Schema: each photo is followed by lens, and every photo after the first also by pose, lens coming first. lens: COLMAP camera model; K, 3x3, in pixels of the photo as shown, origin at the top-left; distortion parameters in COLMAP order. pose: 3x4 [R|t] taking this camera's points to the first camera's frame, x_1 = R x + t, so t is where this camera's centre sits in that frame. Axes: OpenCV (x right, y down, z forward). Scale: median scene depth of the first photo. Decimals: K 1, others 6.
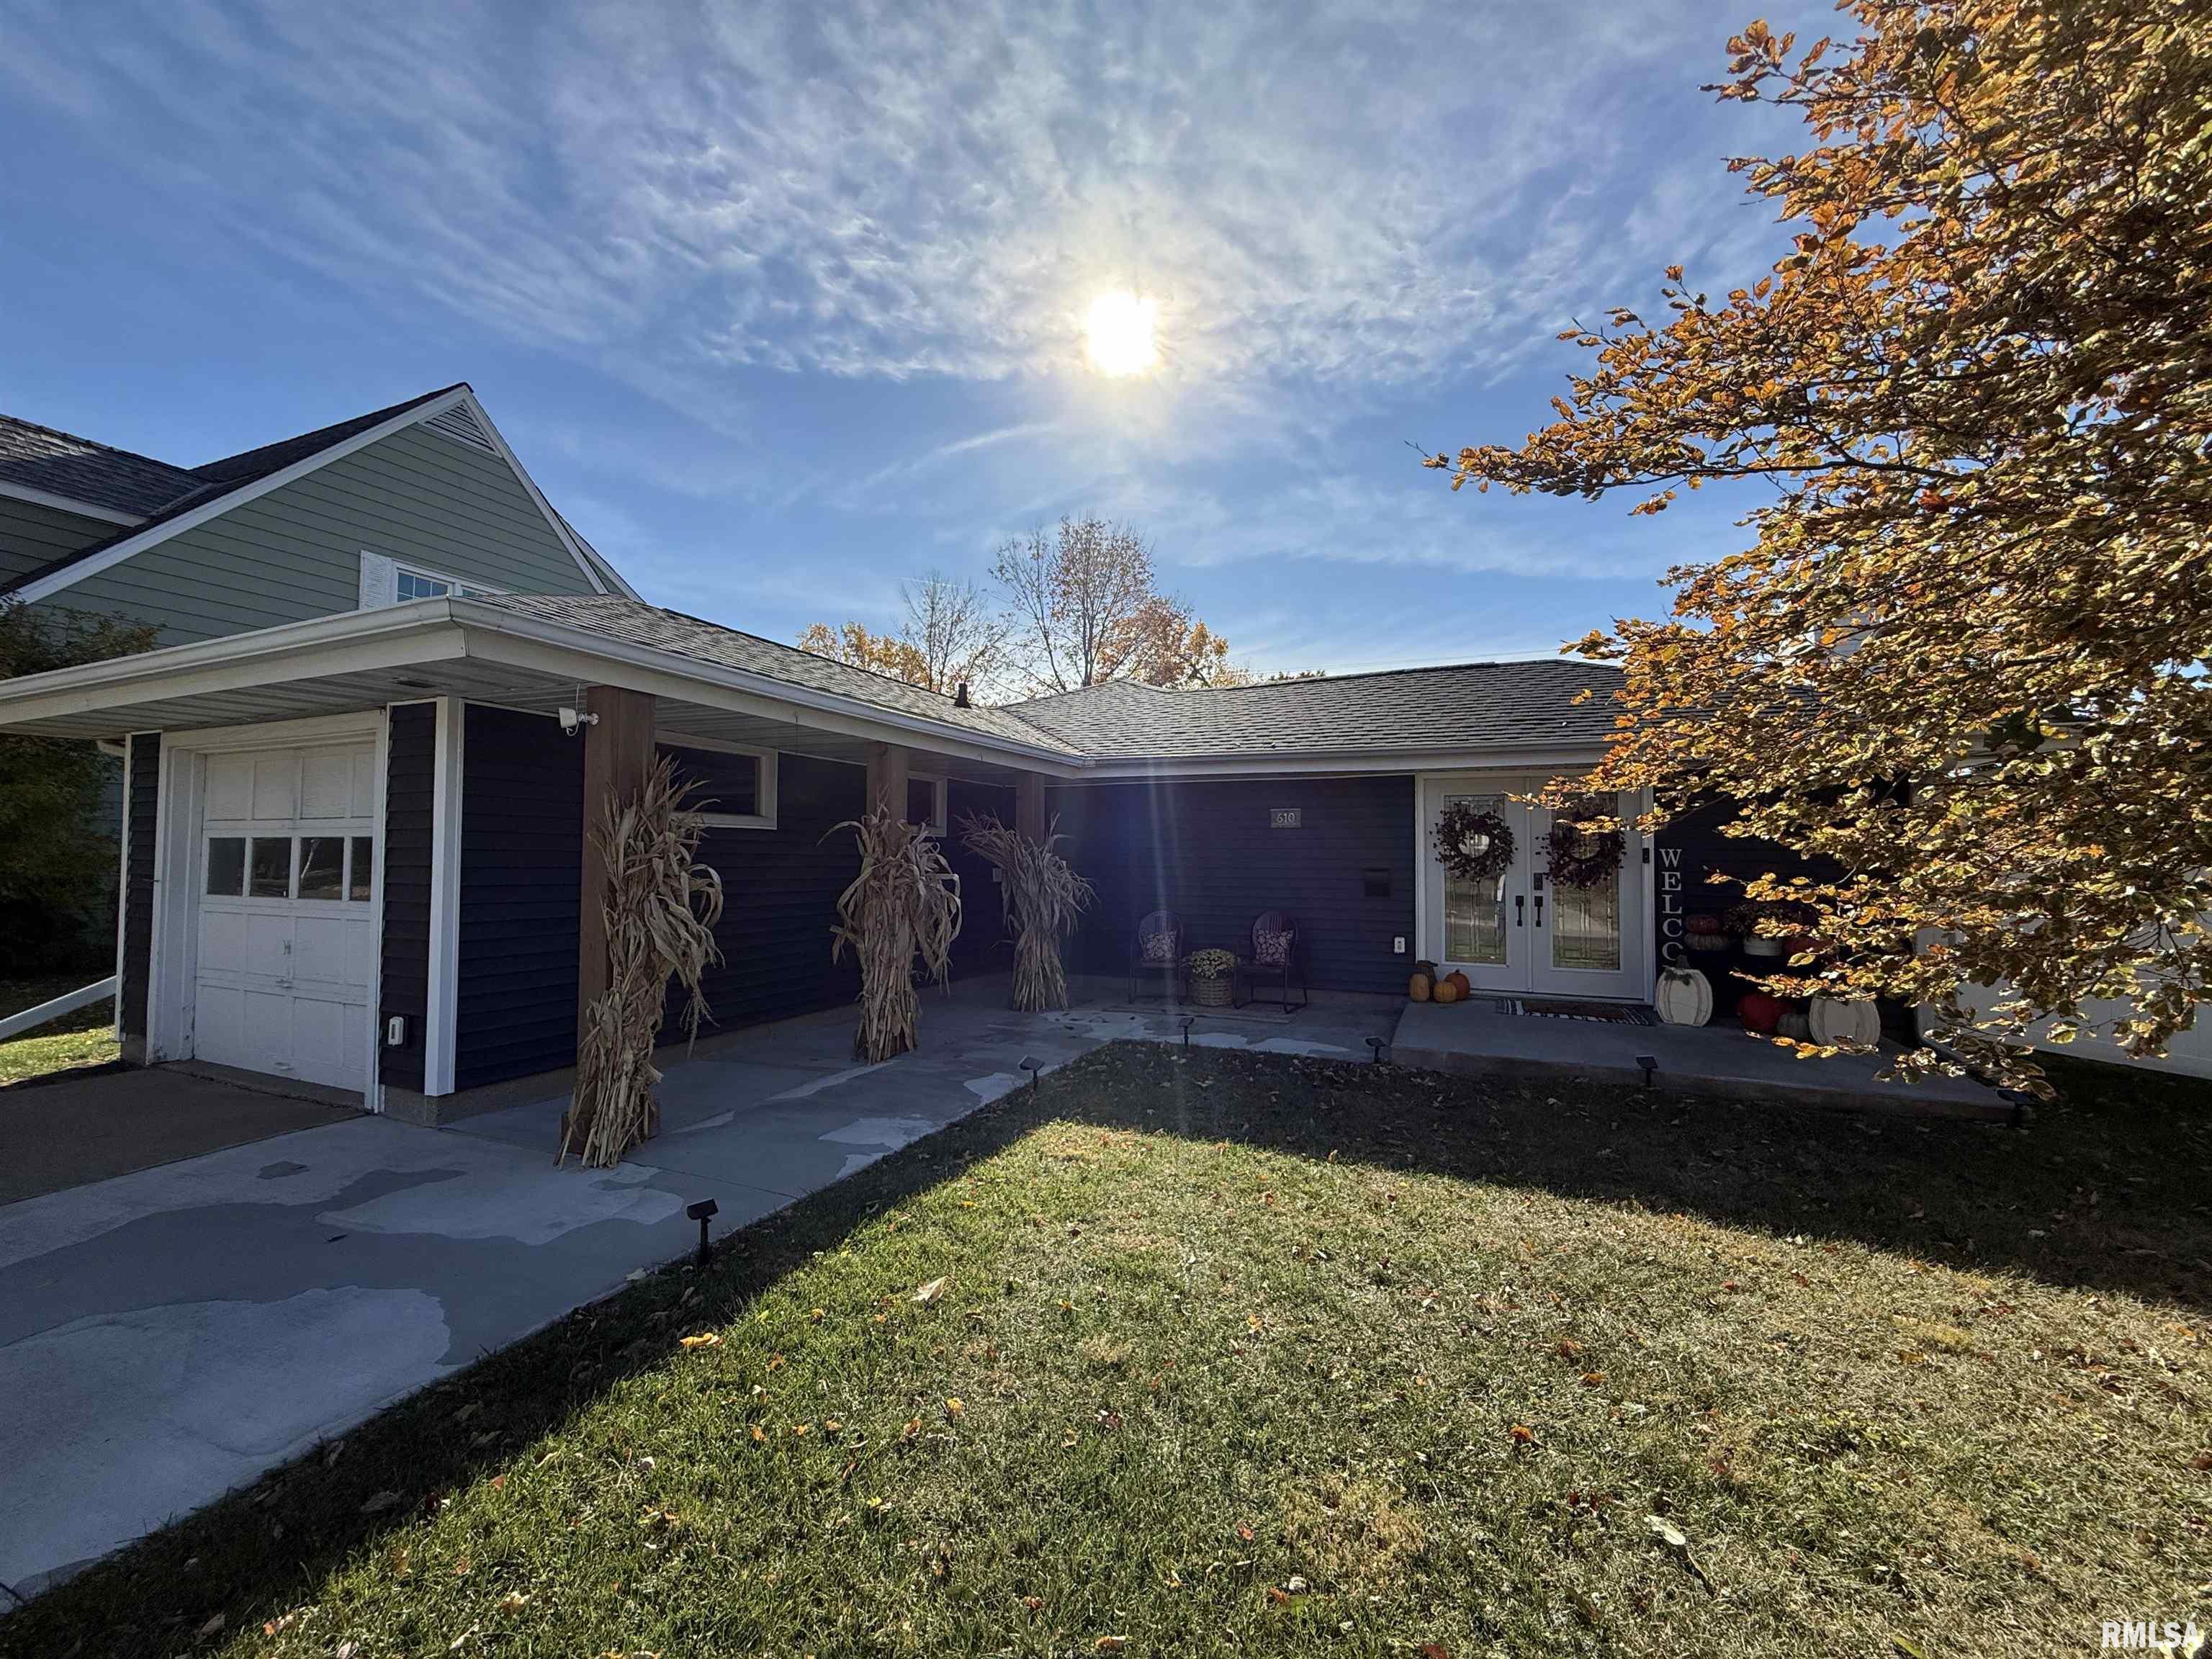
lens RADIAL K [[881.6, 0, 1106.0], [0, 881.6, 829.5], [0, 0, 1]] dist [0.000679, 0.000004]
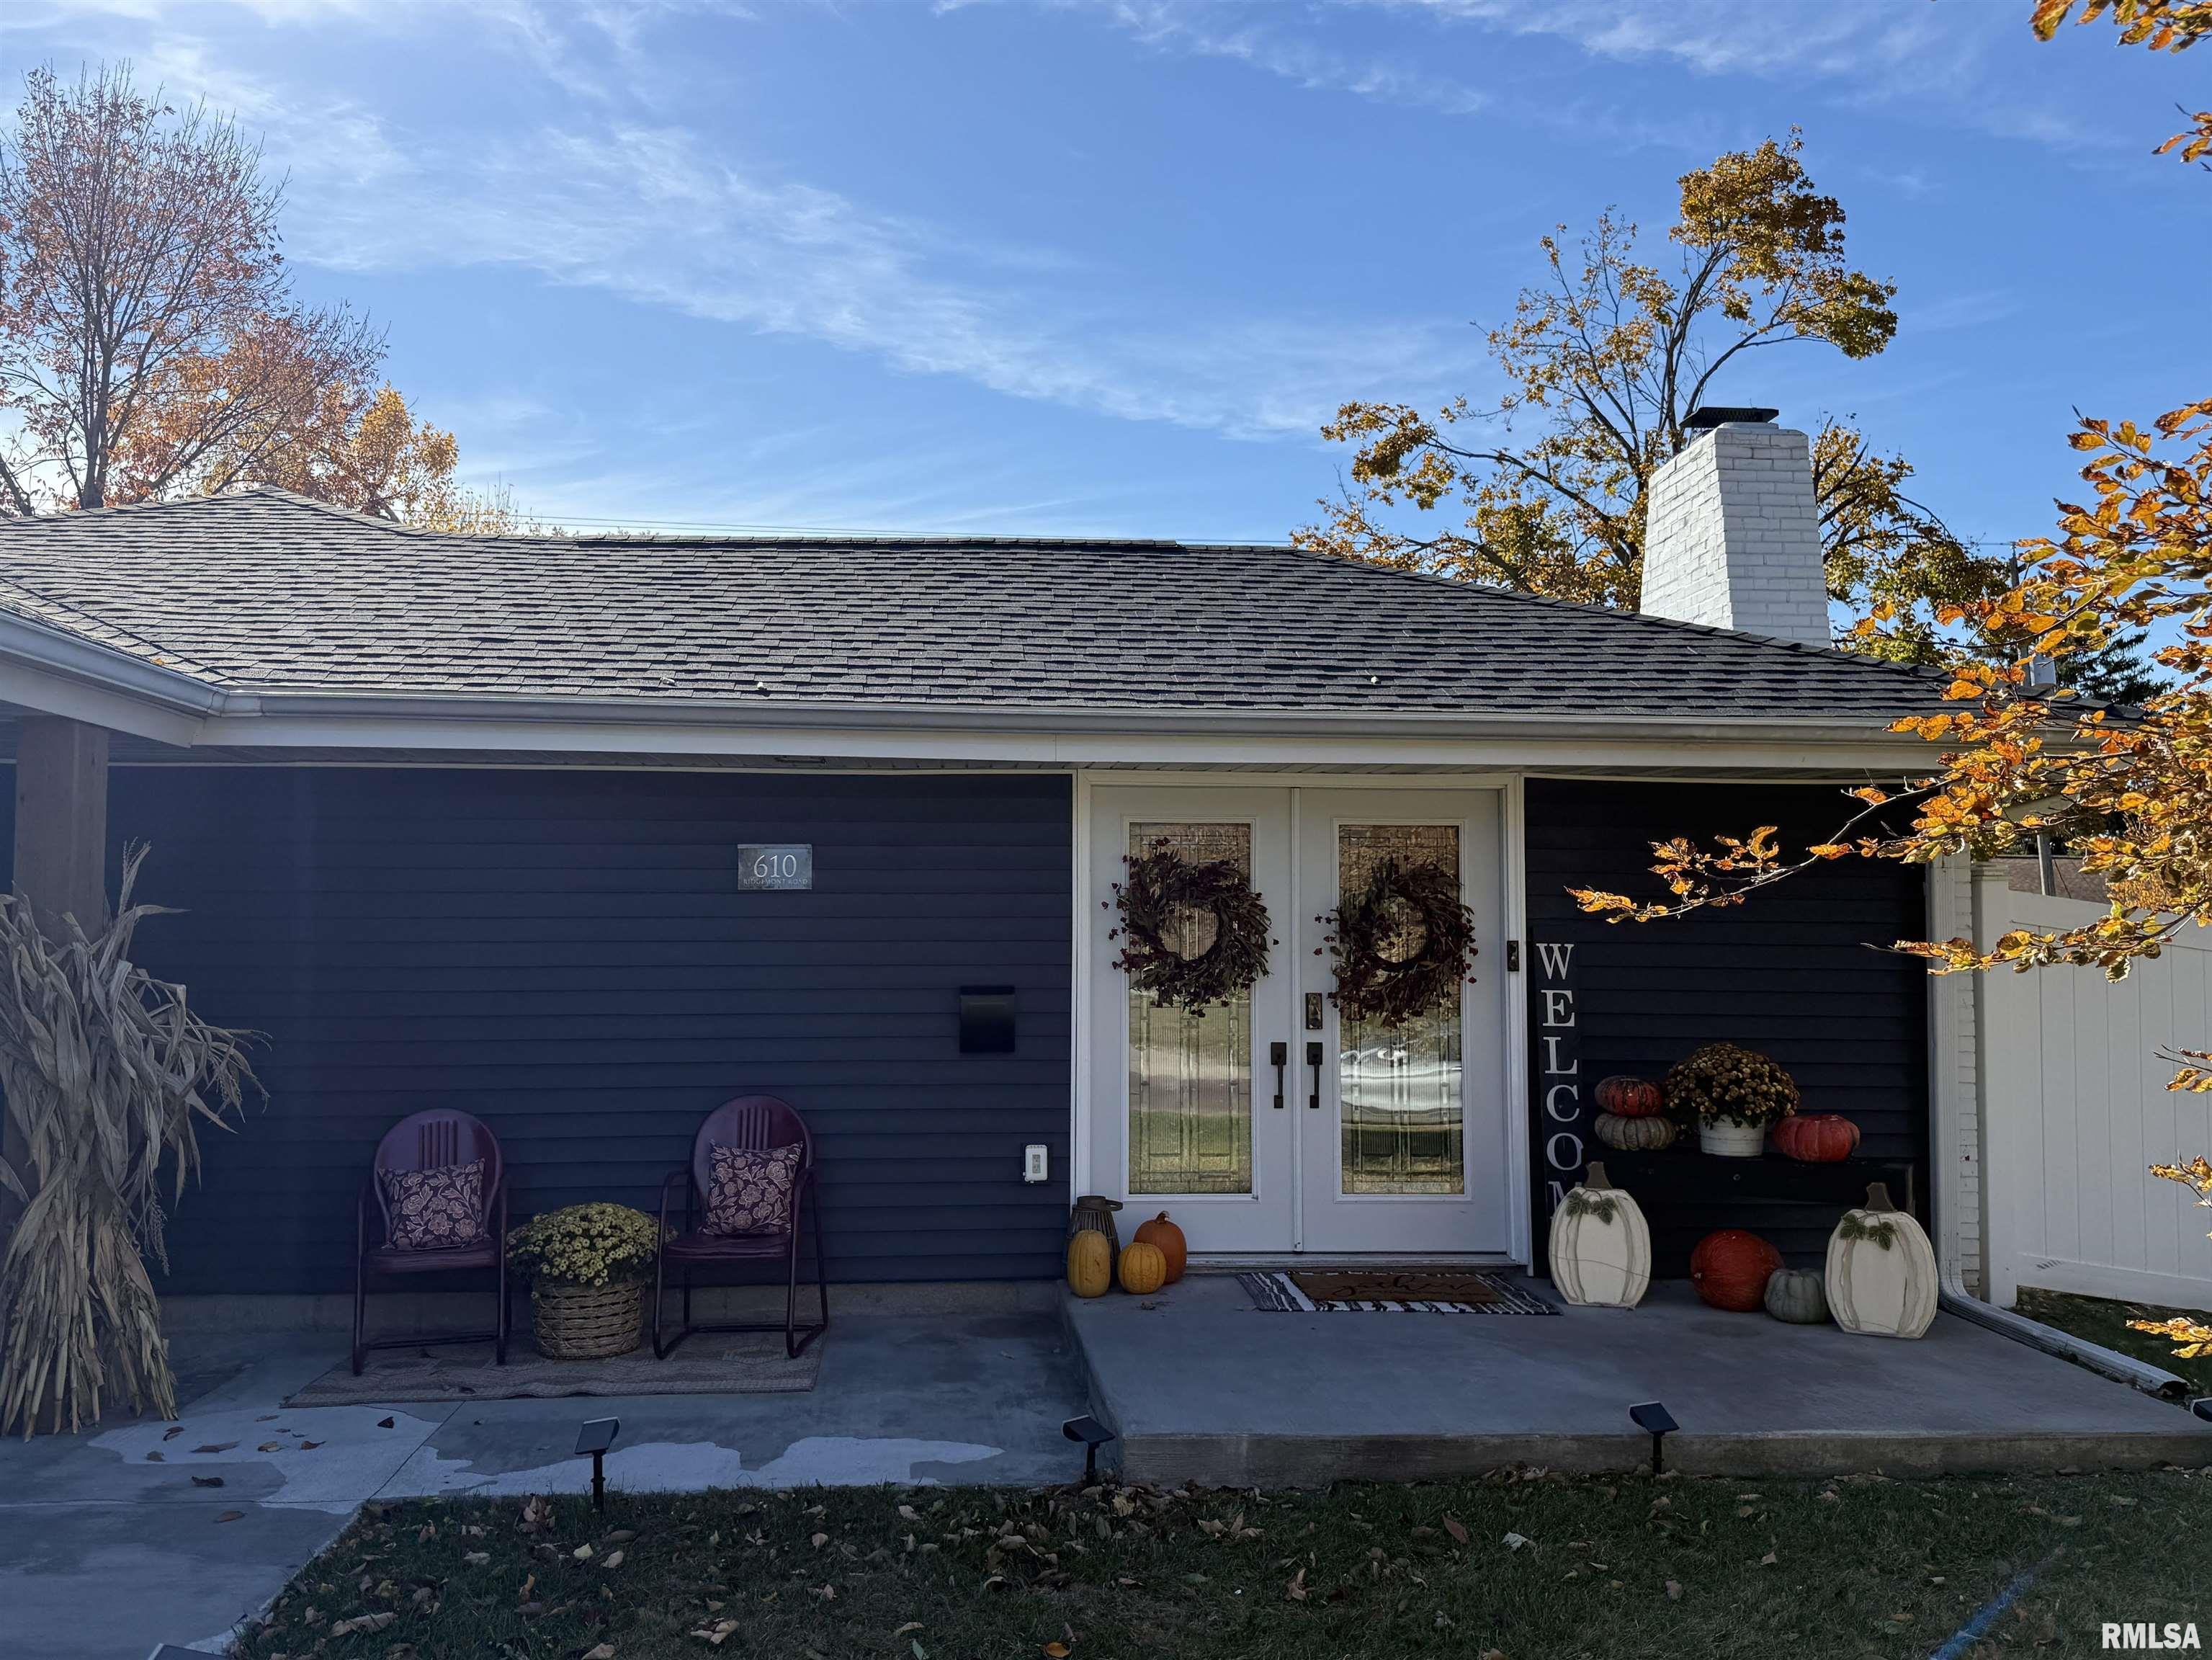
lens RADIAL K [[1853.5, 0, 1106.0], [0, 1853.5, 830.0], [0, 0, 1]] dist [0.149745, -0.292464]
pose [[0.879967, 0.024601, 0.474398, -0.078292], [-0.013538, 0.999551, -0.026723, -0.009413], [-0.474842, 0.017093, 0.879905, 0.174918]]
